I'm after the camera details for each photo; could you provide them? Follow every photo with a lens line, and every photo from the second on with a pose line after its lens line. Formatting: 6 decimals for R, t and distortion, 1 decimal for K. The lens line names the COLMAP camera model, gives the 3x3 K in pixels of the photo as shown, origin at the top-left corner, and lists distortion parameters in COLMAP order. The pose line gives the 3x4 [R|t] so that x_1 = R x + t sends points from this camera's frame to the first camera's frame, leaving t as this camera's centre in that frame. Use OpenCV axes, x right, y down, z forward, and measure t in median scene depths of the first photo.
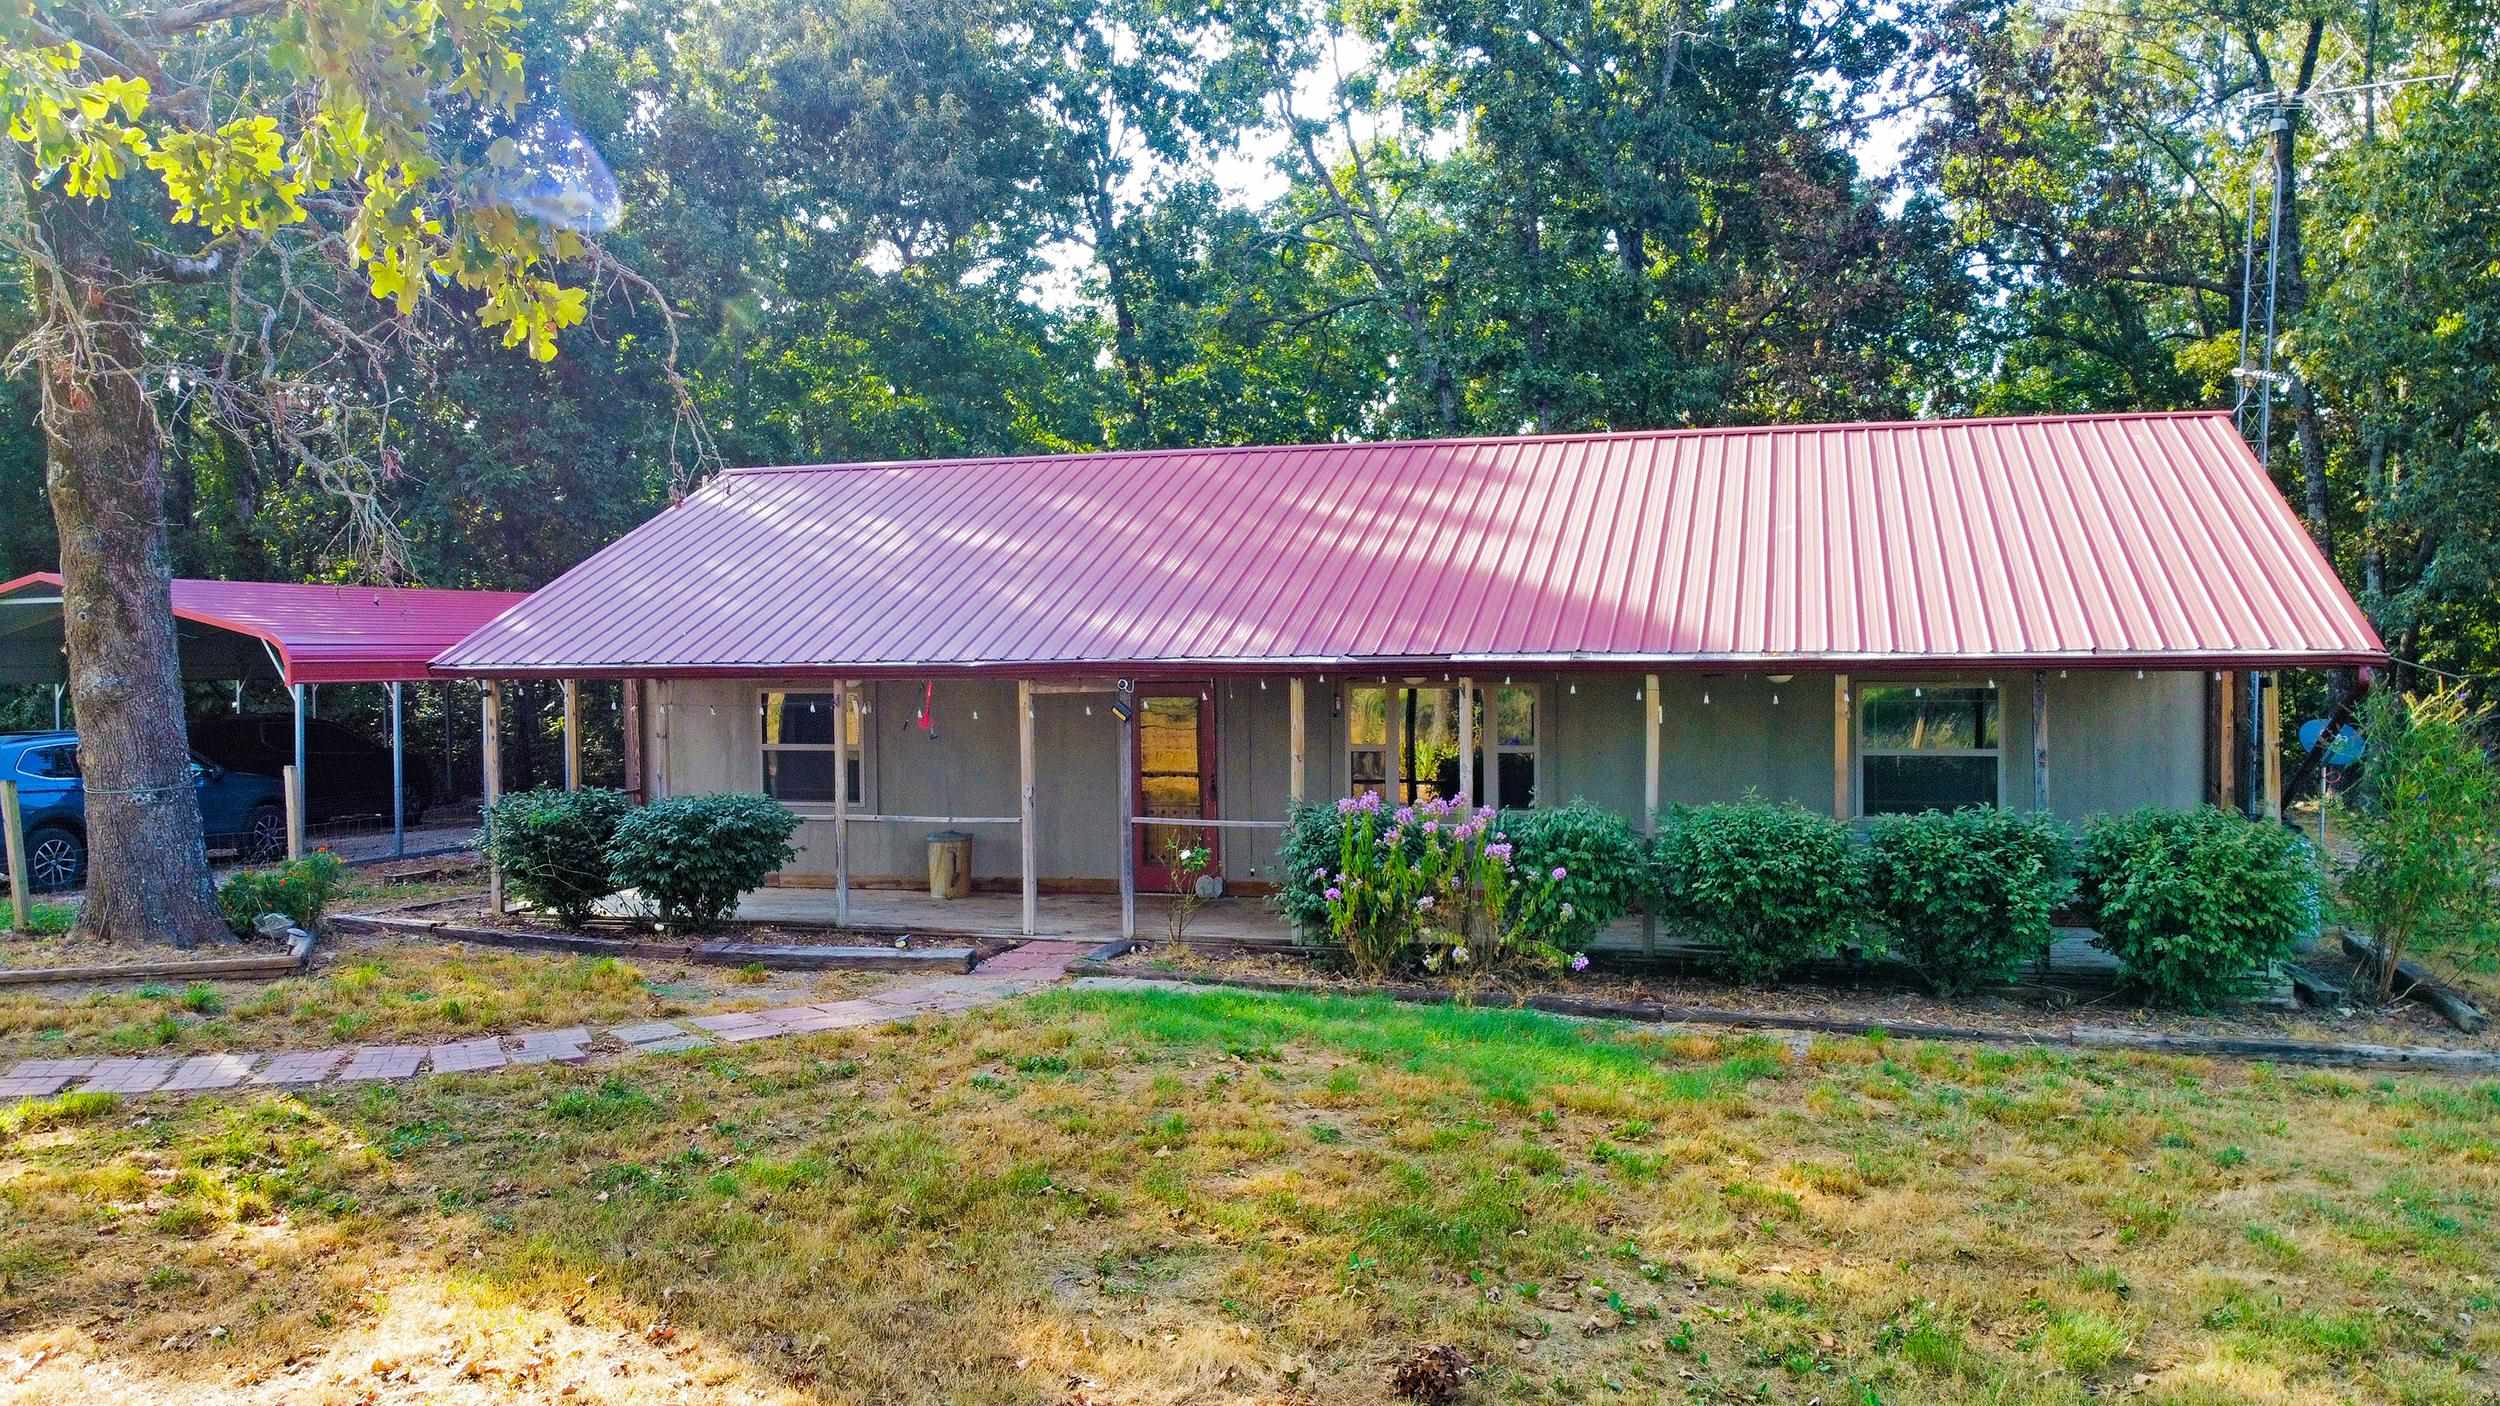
lens RADIAL K [[1906.6, 0, 1248.0], [0, 1906.6, 702.5], [0, 0, 1]] dist [0.007319, -0.013088]
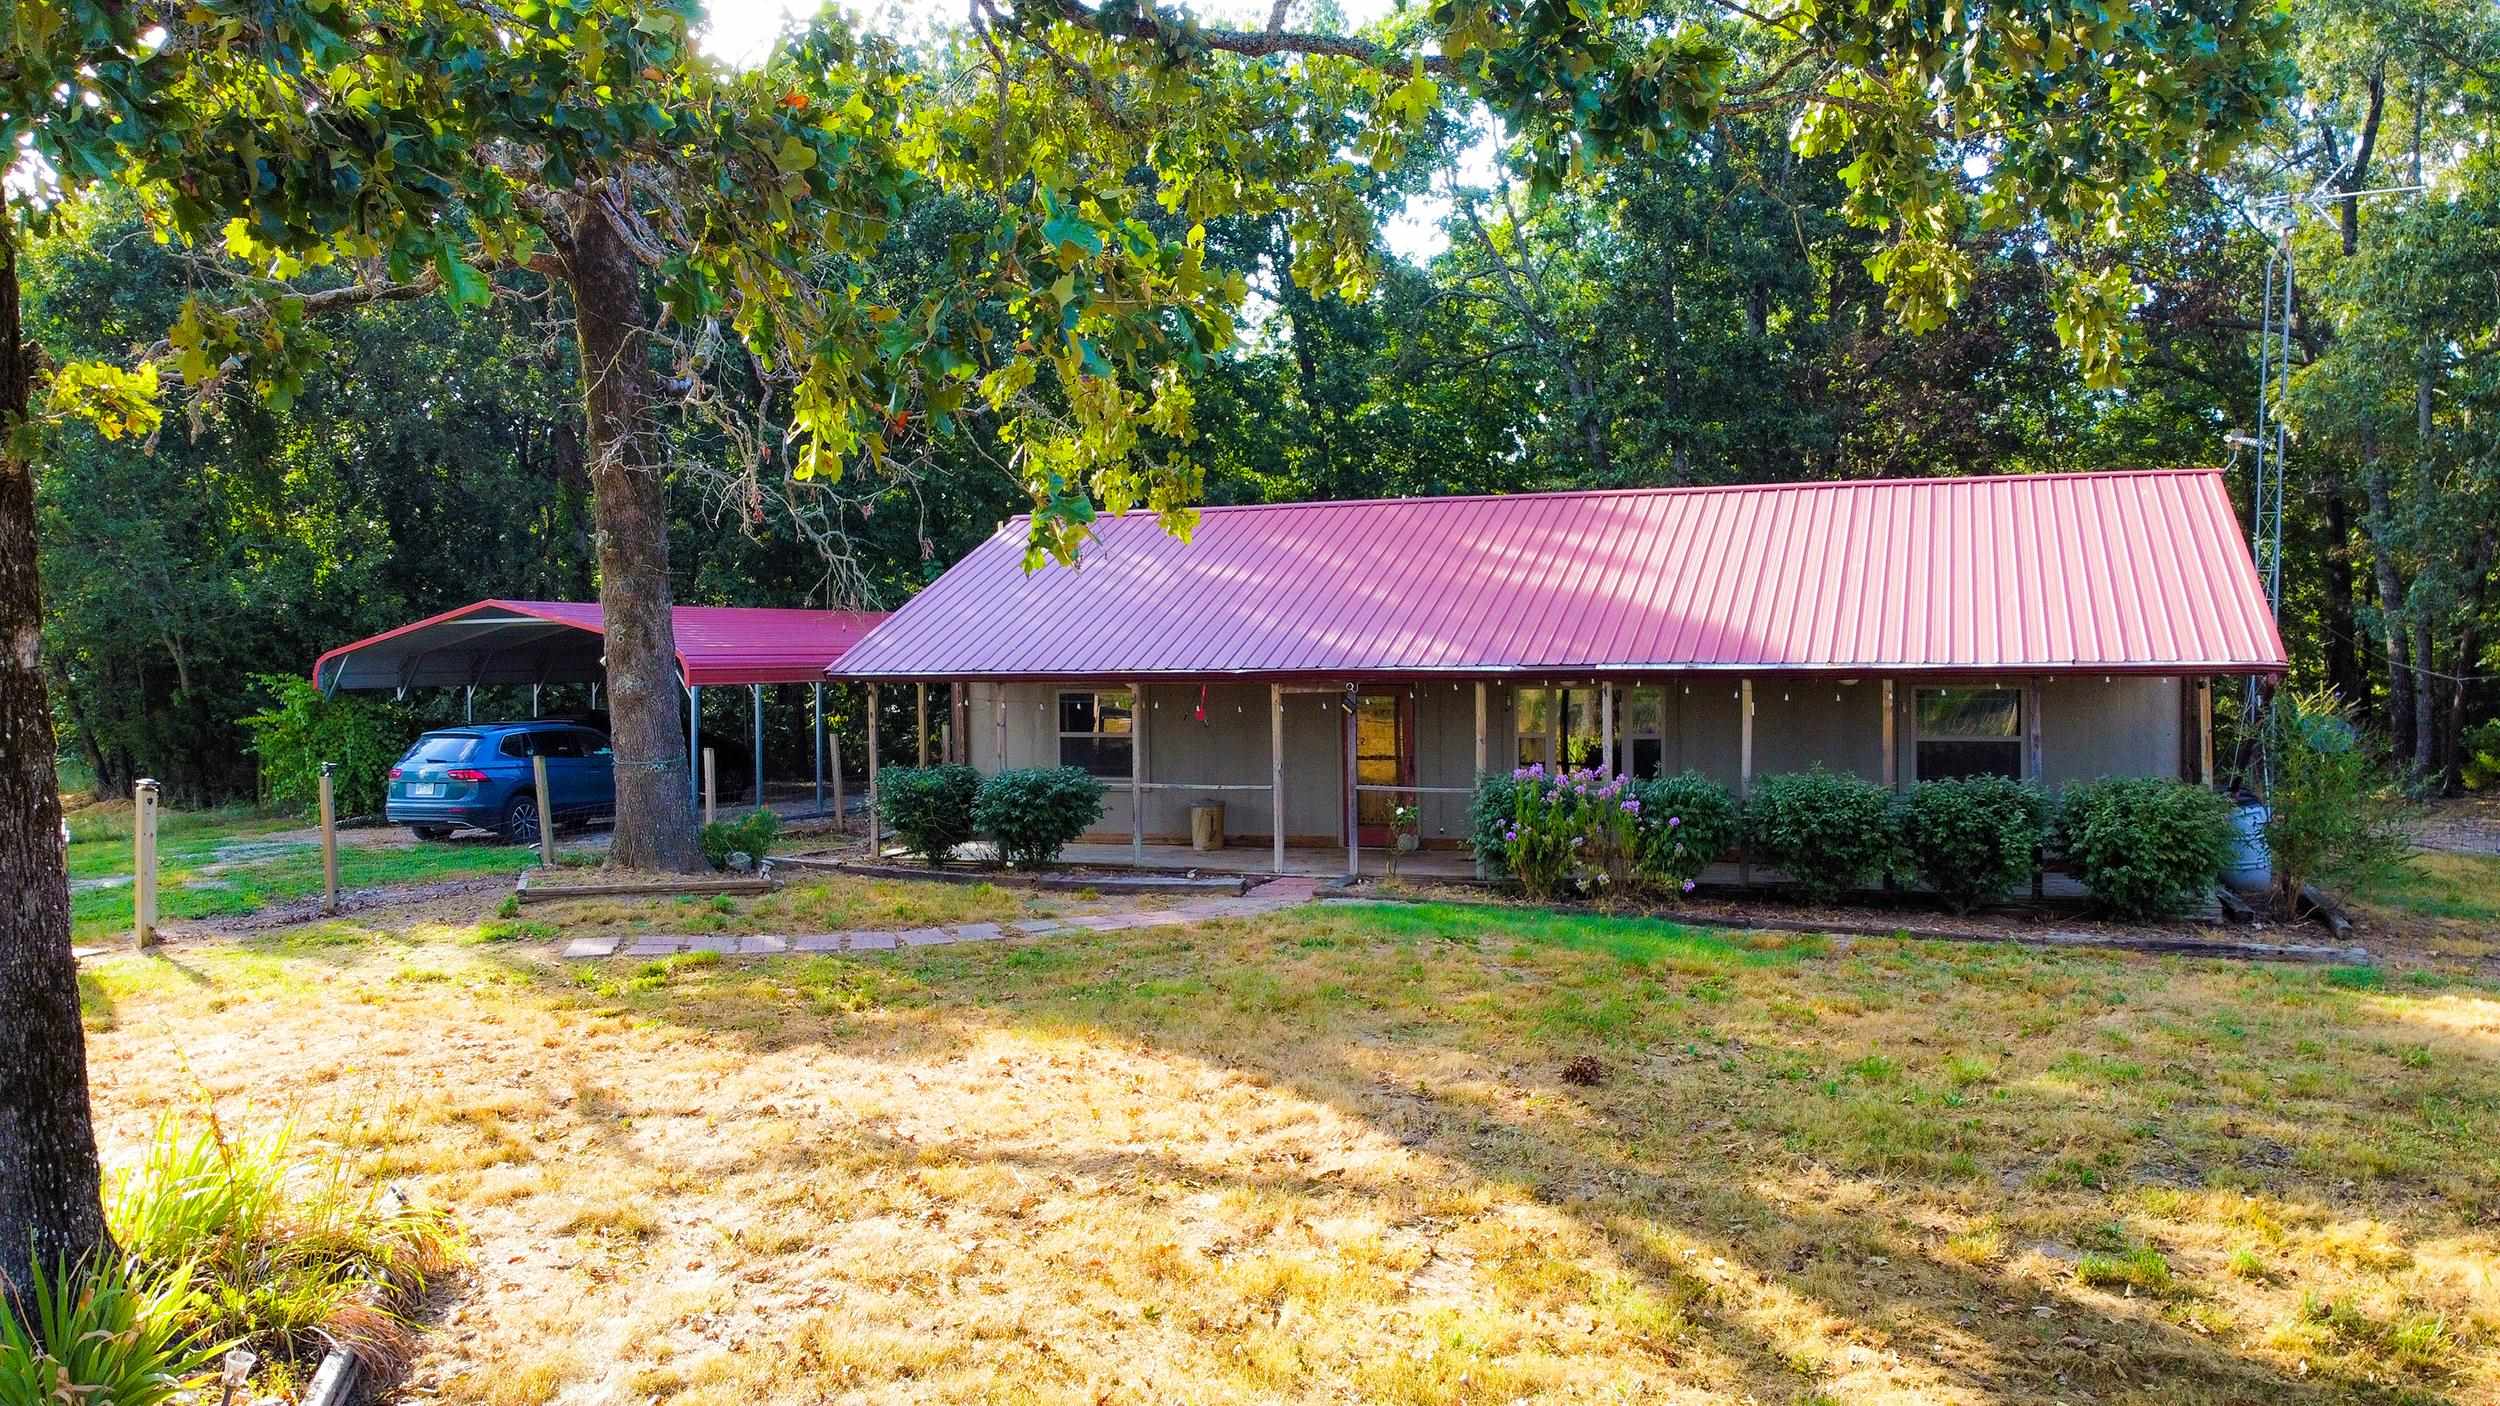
lens RADIAL K [[1906.6, 0, 1252.4], [0, 1906.6, 701.8], [0, 0, 1]] dist [0.007319, -0.013088]
pose [[0.997288, 0.000469, -0.073602, -0.037130], [-0.000531, 1.000000, -0.000829, 0.002602], [0.073601, 0.000866, 0.997287, -0.366924]]
